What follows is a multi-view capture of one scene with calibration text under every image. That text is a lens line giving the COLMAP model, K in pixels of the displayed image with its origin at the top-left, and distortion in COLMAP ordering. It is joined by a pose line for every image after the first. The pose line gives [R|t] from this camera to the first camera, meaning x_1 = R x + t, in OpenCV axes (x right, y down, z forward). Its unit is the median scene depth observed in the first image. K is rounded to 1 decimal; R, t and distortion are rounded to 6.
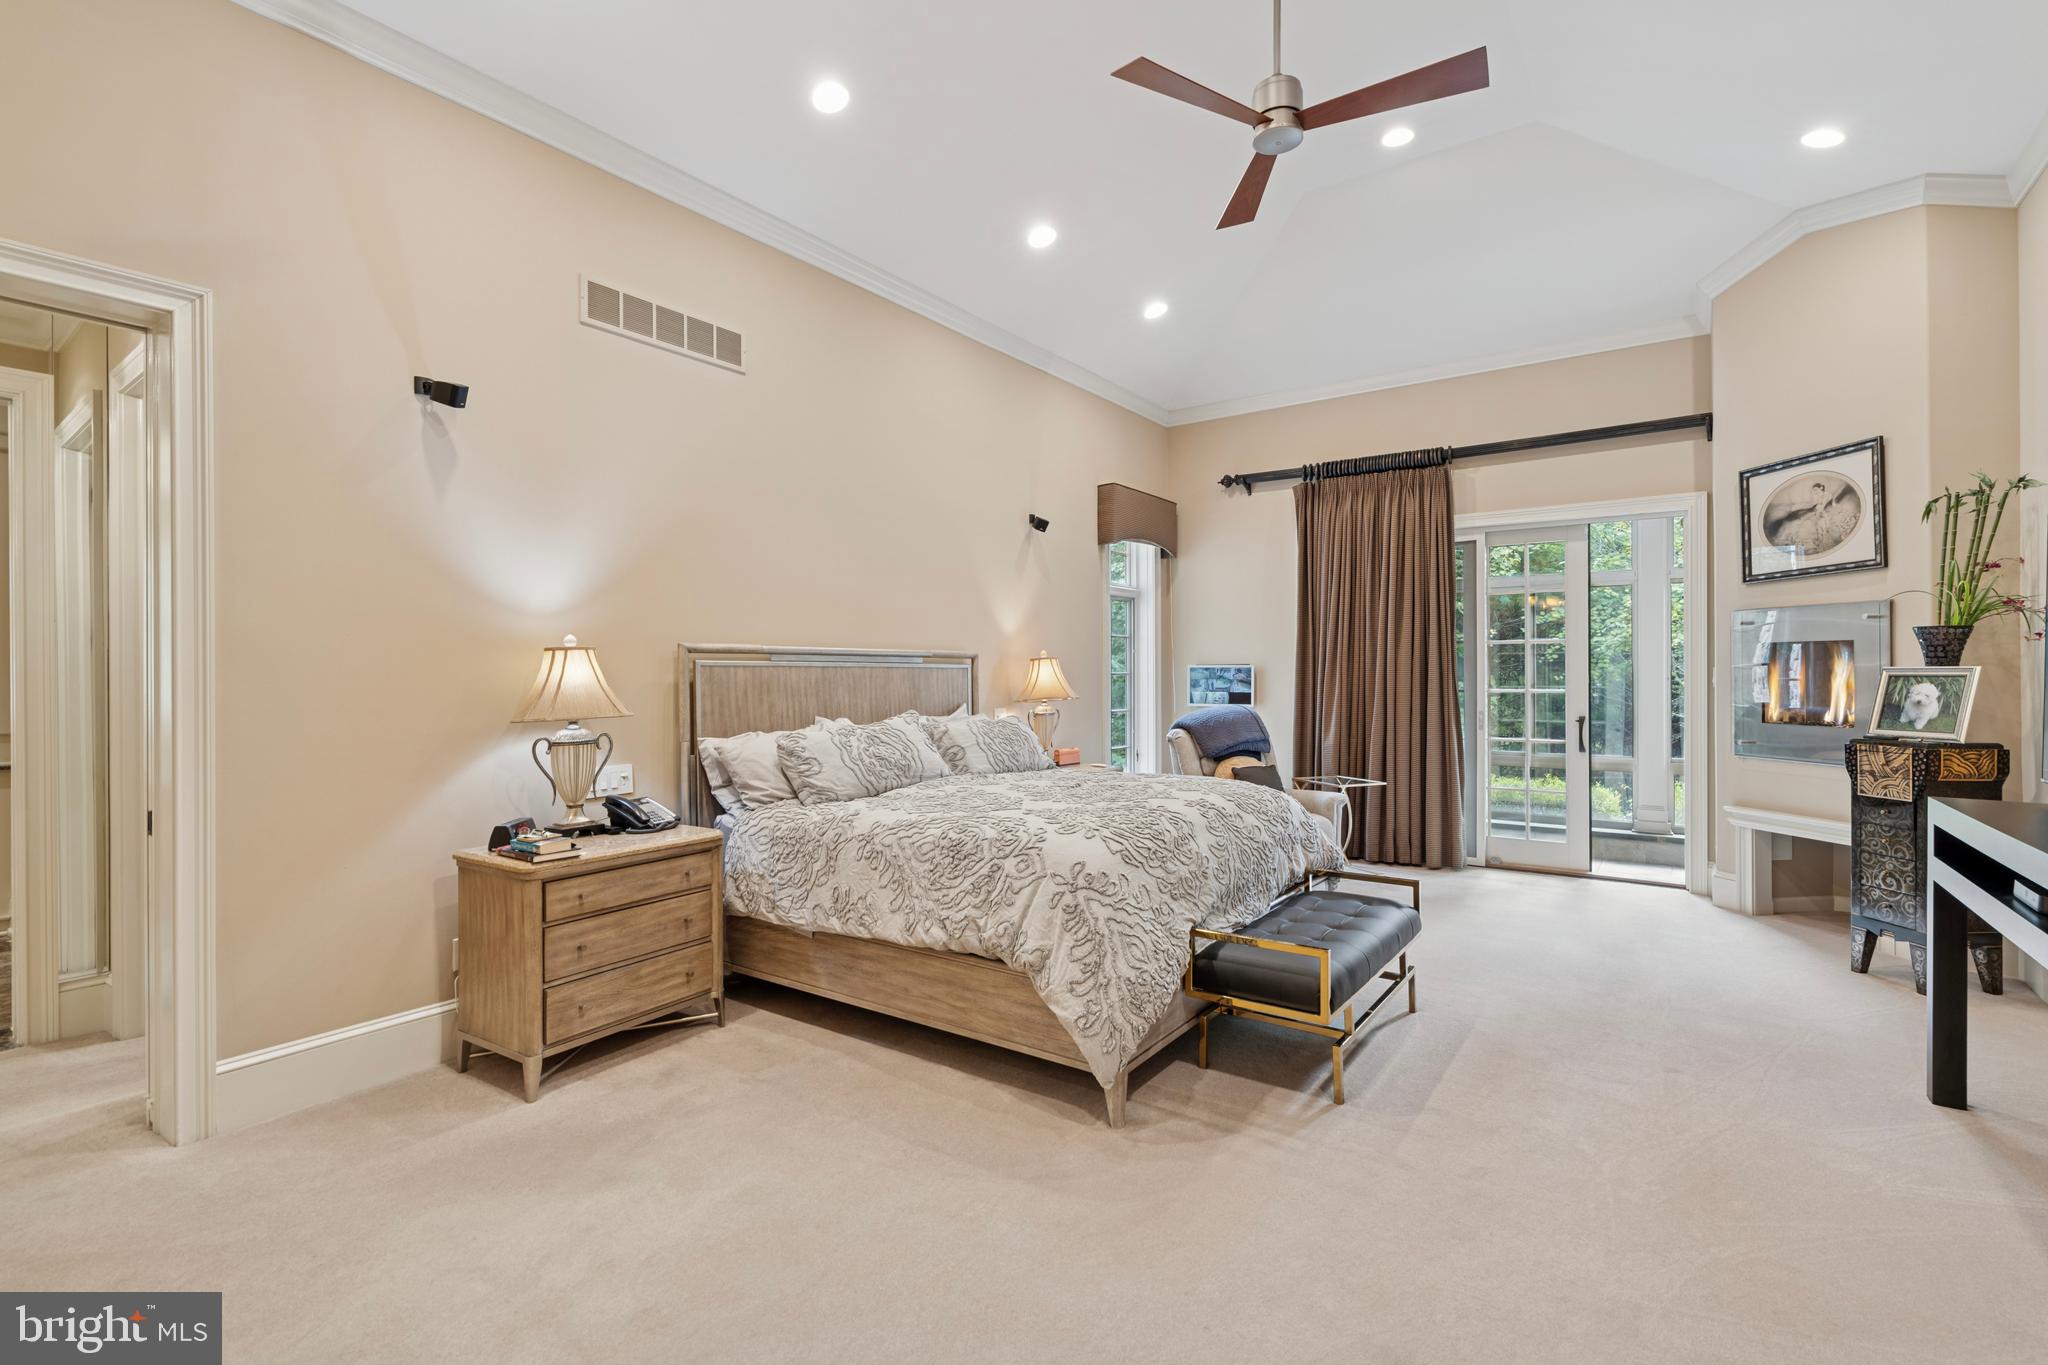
lens RADIAL K [[936.6, 0, 1028.0], [0, 936.6, 678.0], [0, 0, 1]] dist [0.003275, 0.000087]
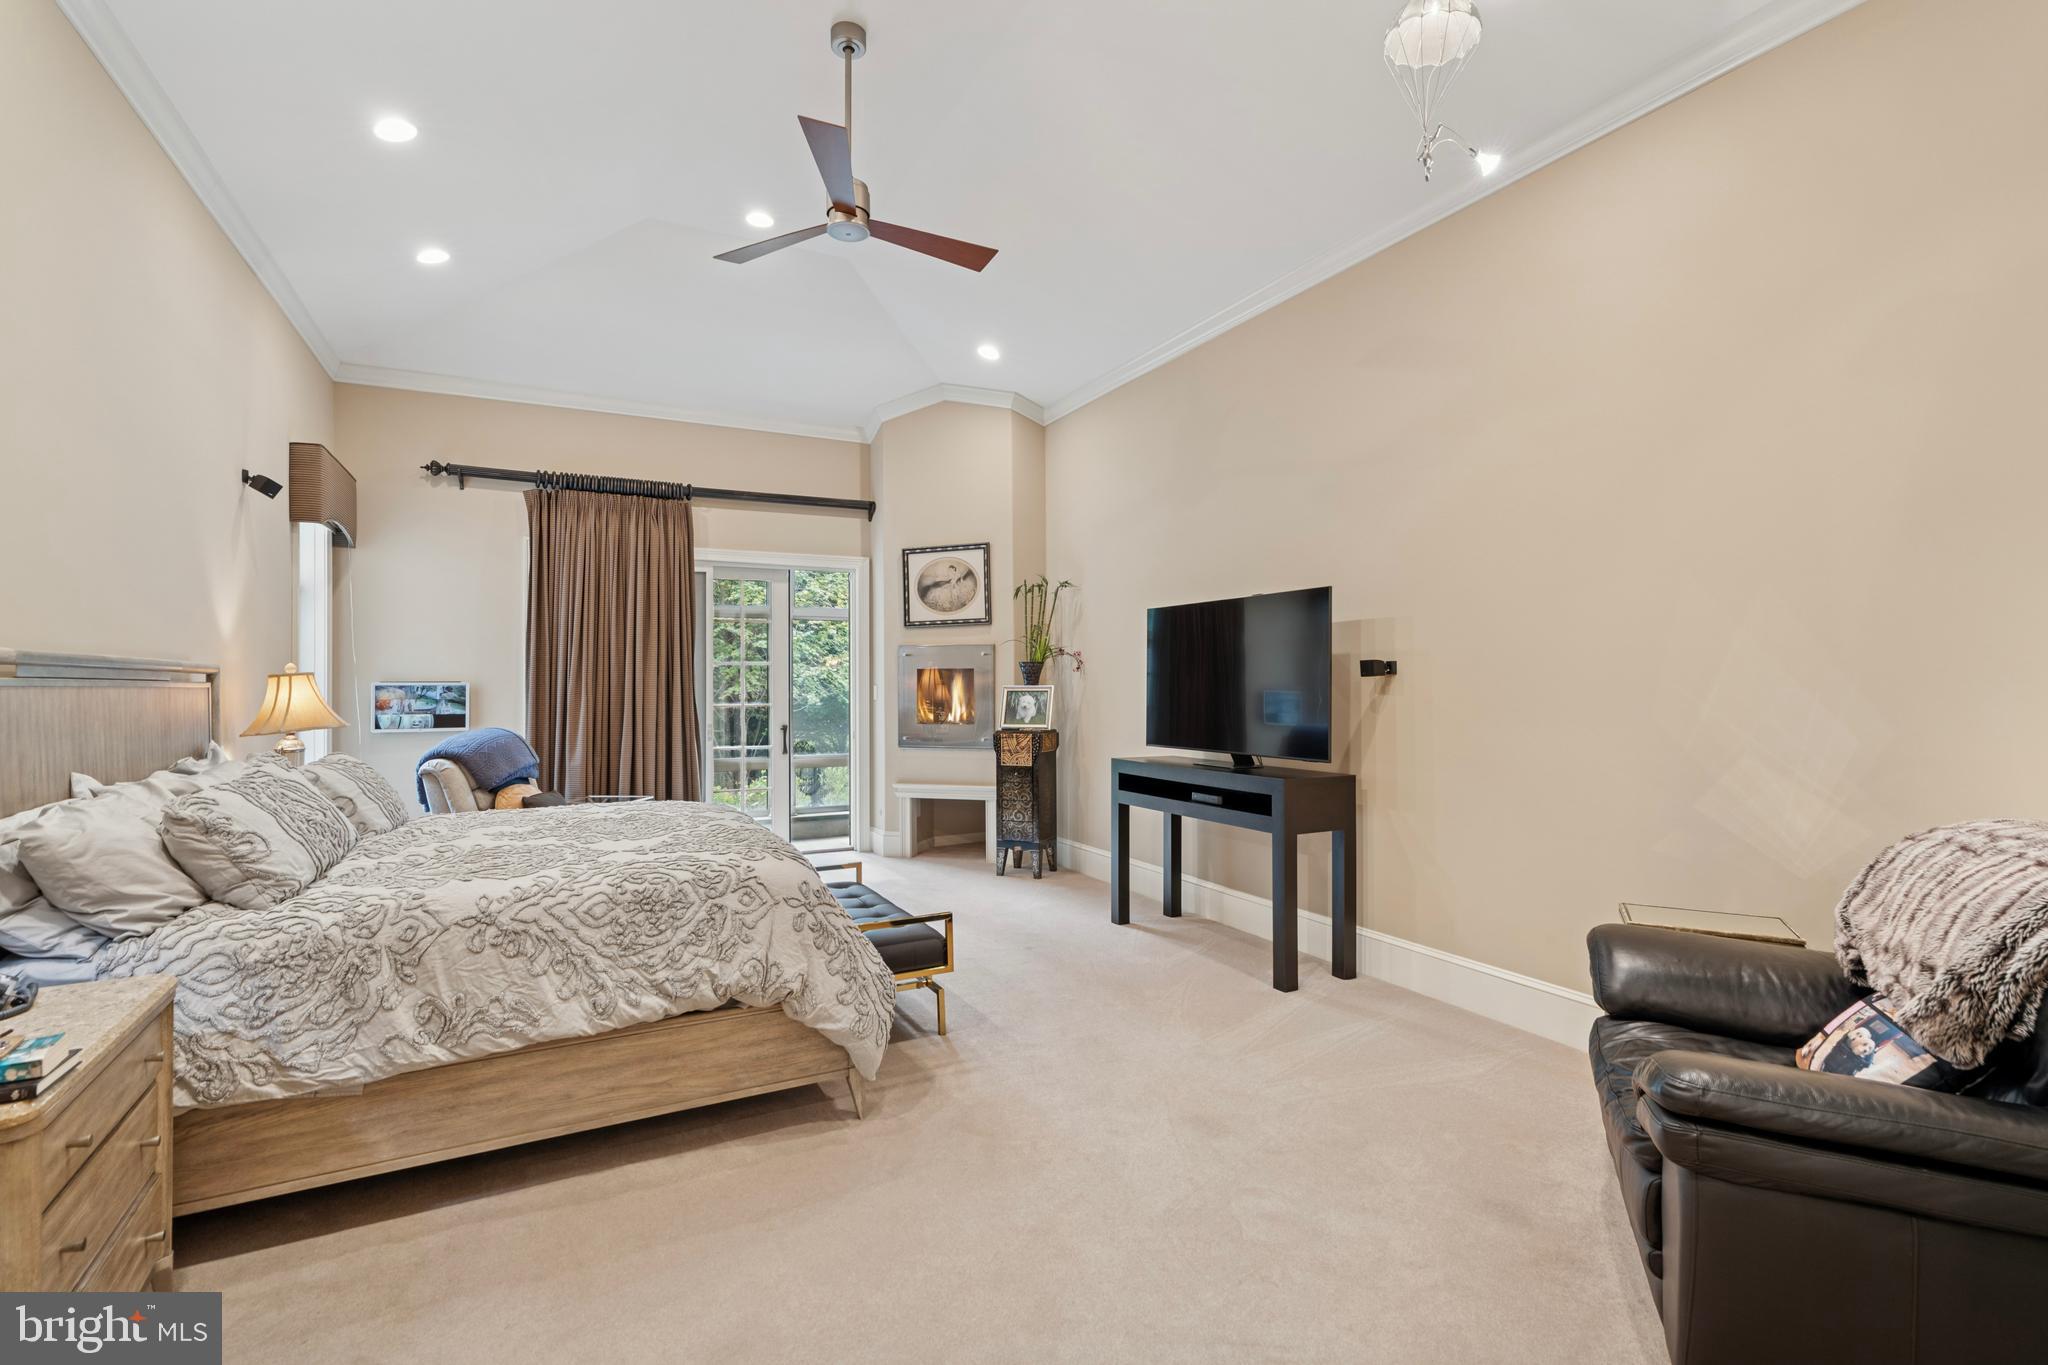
lens RADIAL K [[936.6, 0, 1021.3], [0, 936.6, 678.6], [0, 0, 1]] dist [0.003275, 0.000087]
pose [[0.458446, 0.005223, 0.888707, -0.470207], [0.008118, 0.999916, -0.010064, -0.006880], [-0.888685, 0.011829, 0.458365, 0.205741]]
